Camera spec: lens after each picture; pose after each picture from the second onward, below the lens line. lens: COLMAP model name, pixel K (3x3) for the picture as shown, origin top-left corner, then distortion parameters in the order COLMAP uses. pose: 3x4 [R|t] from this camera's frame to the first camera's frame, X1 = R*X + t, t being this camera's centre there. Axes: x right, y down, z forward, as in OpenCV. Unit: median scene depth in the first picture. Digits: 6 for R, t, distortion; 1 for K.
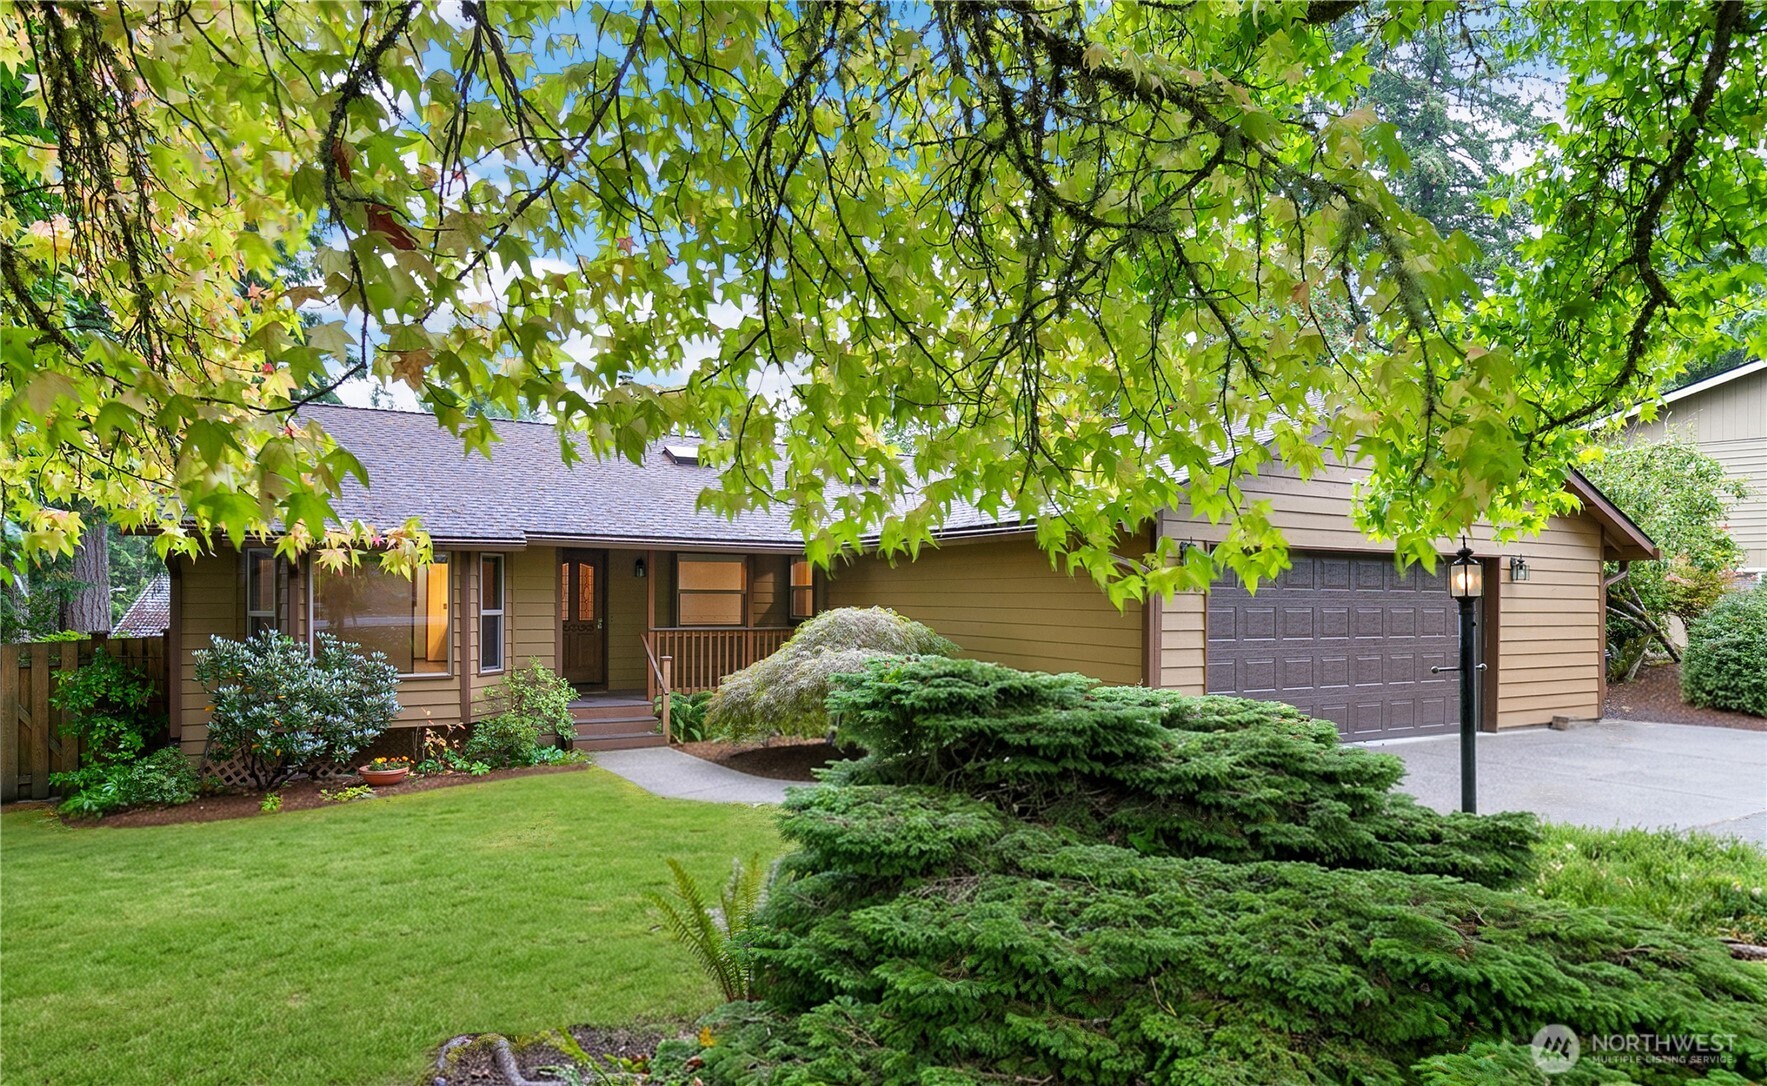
lens RADIAL K [[937.4, 0, 843.3], [0, 937.4, 606.7], [0, 0, 1]] dist [-0.007898, -0.001072]
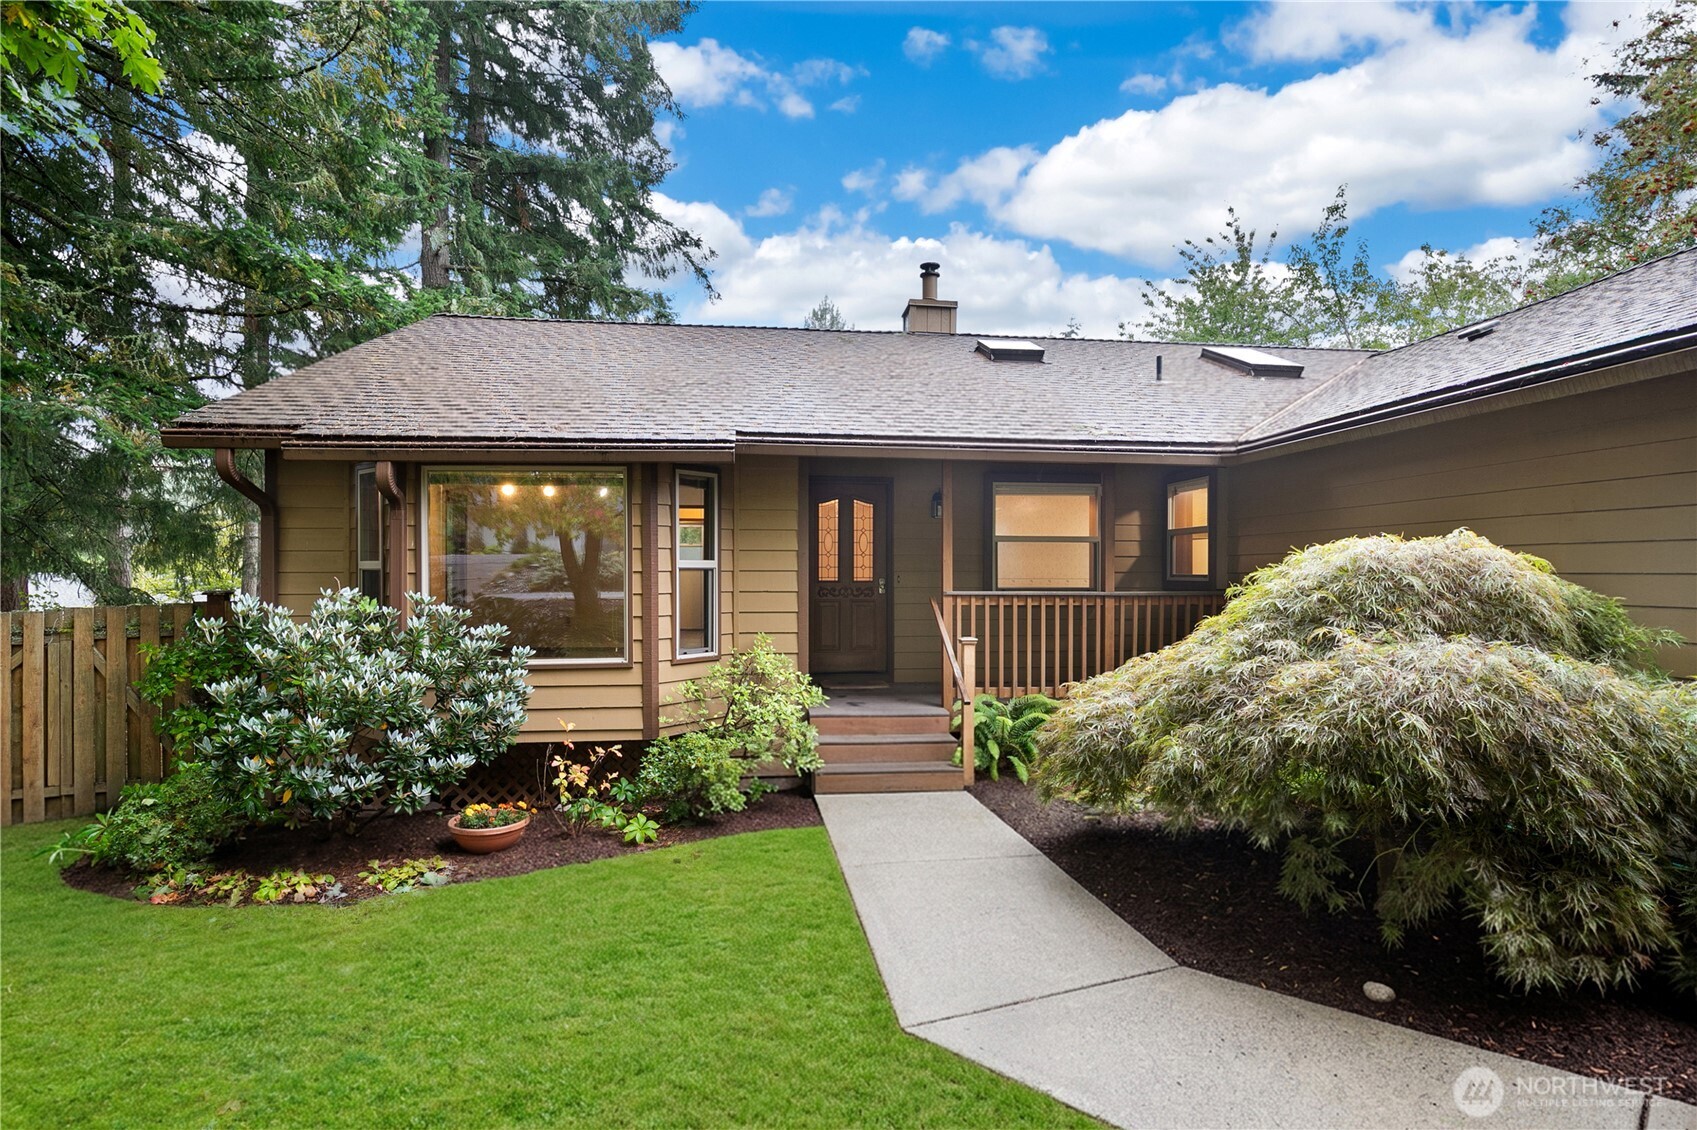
lens RADIAL K [[891.4, 0, 853.6], [0, 891.4, 572.0], [0, 0, 1]] dist [-0.003216, -0.000524]
pose [[0.938280, -0.005853, -0.345827, -0.066287], [0.003030, 0.999958, -0.008704, 0.017700], [0.345864, 0.007119, 0.938258, 0.482681]]
